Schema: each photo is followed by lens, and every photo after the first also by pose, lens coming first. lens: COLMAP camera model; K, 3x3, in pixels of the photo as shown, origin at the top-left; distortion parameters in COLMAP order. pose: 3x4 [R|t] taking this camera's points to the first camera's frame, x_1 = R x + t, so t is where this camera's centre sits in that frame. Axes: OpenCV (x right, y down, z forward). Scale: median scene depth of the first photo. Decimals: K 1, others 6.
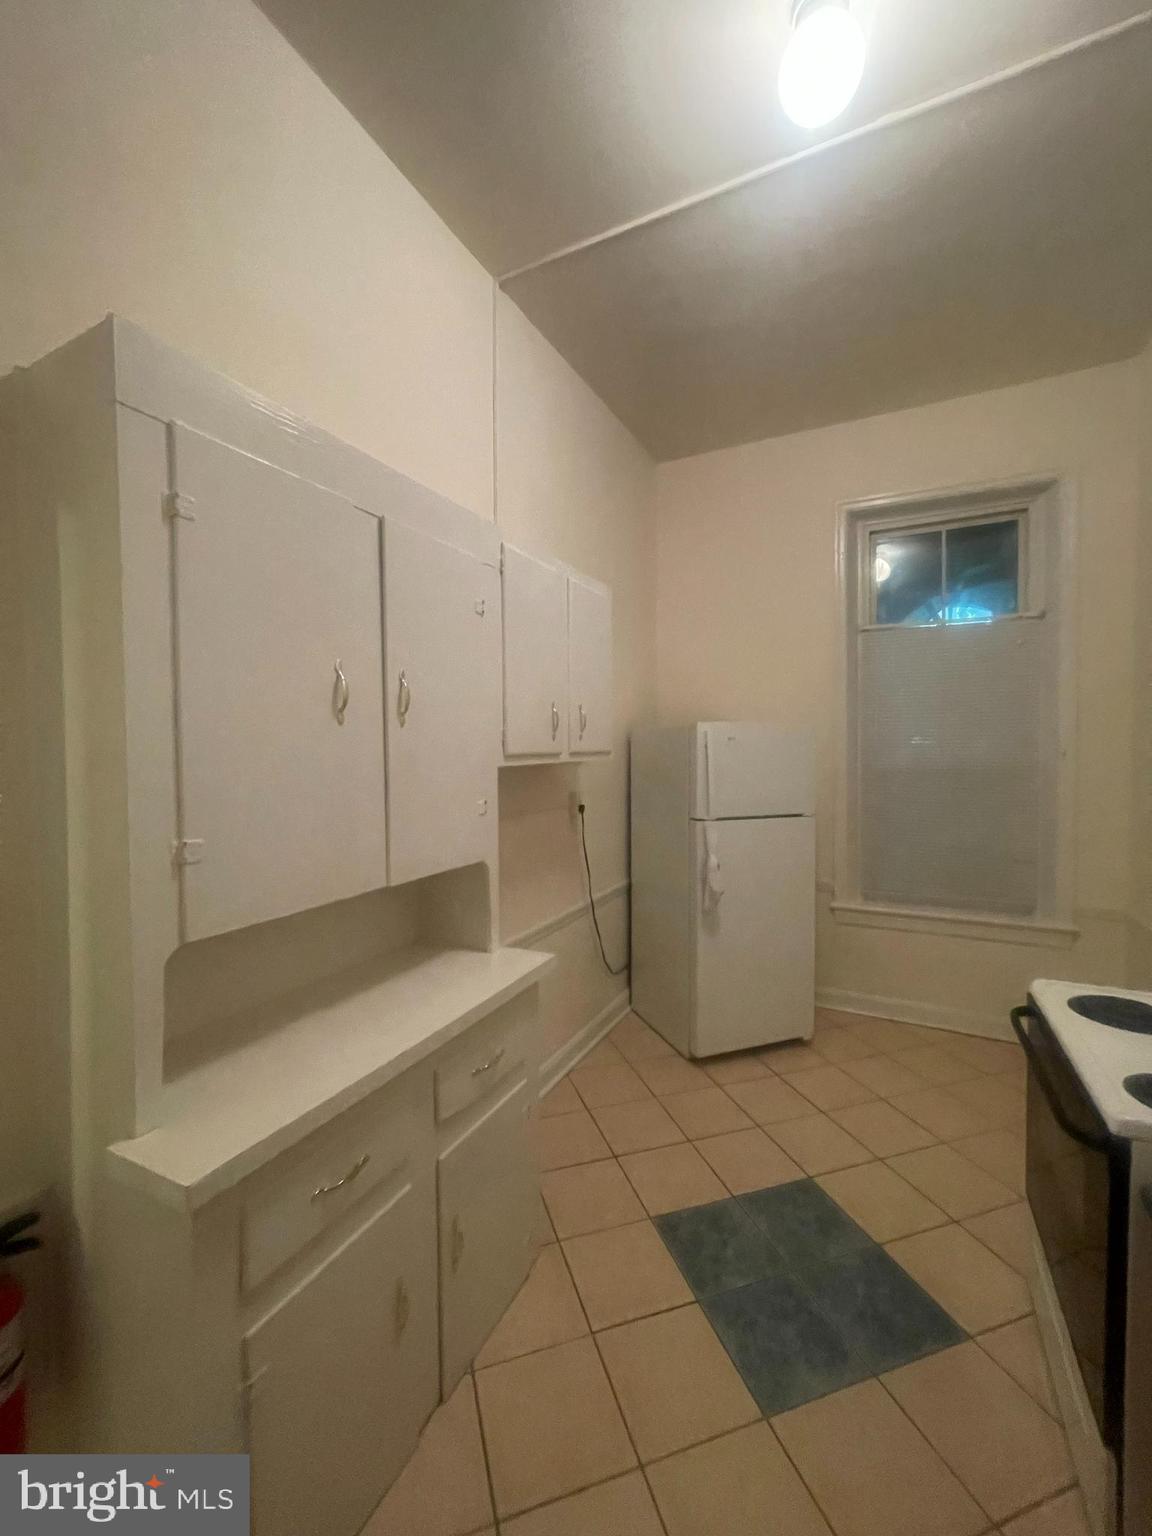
lens RADIAL K [[620.1, 0, 571.2], [0, 620.1, 763.7], [0, 0, 1]] dist [-0.001209, 0.001813]
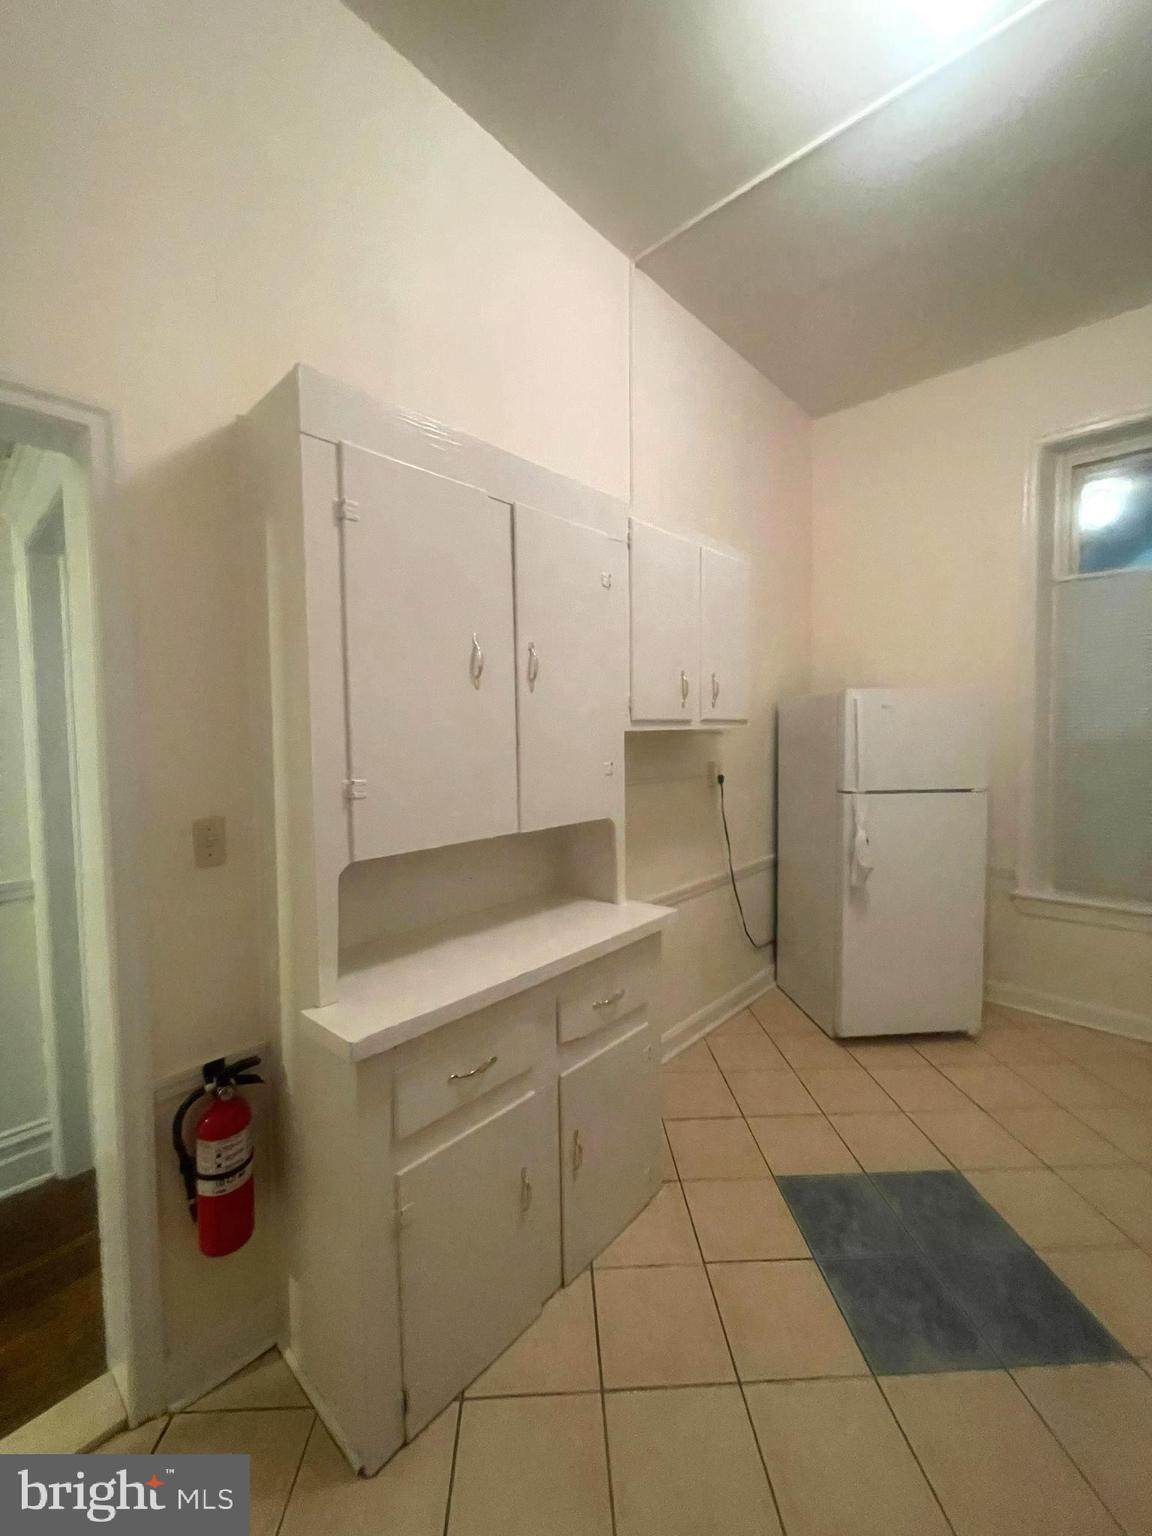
lens RADIAL K [[620.1, 0, 570.2], [0, 620.1, 761.6], [0, 0, 1]] dist [-0.001209, 0.001813]
pose [[0.964983, 0.009150, -0.262154, 0.072121], [-0.002028, 0.999622, 0.027425, 0.028964], [0.262306, -0.025934, 0.964636, -0.051733]]
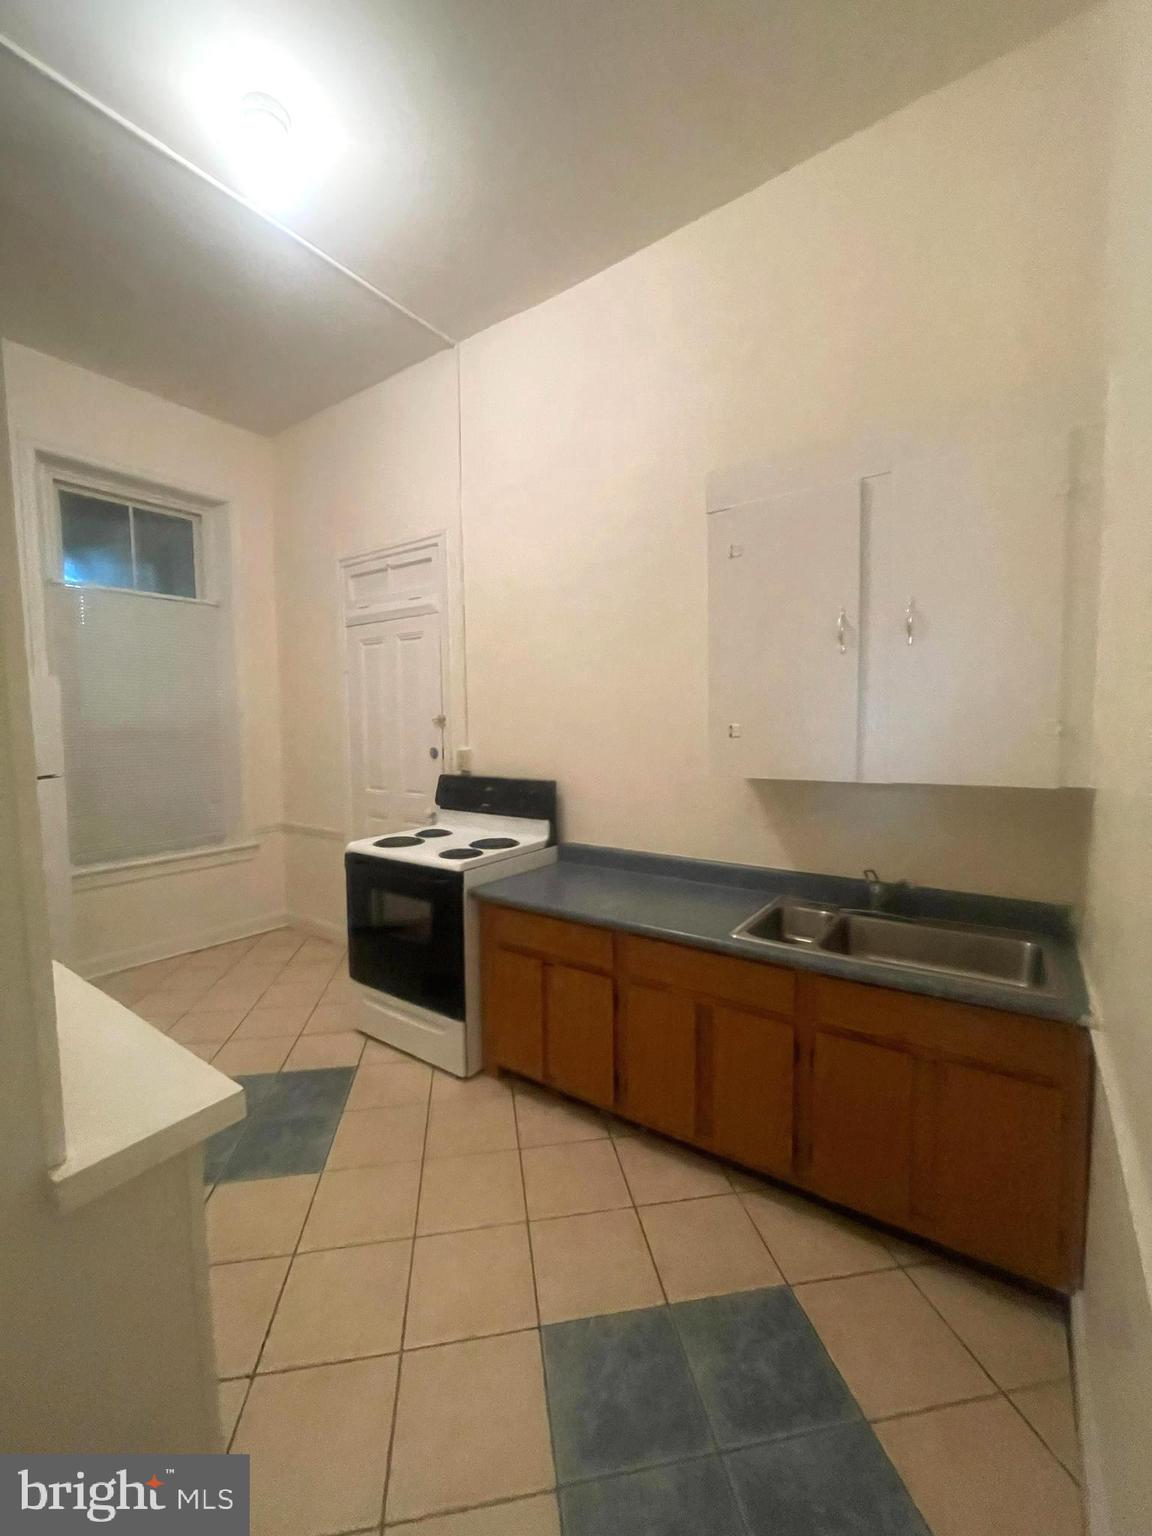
lens RADIAL K [[620.1, 0, 579.7], [0, 620.1, 755.1], [0, 0, 1]] dist [-0.001209, 0.001813]
pose [[0.146825, -0.049262, 0.987935, -0.705024], [0.034017, 0.998420, 0.044729, 0.062519], [-0.988577, 0.027039, 0.148269, 0.153241]]
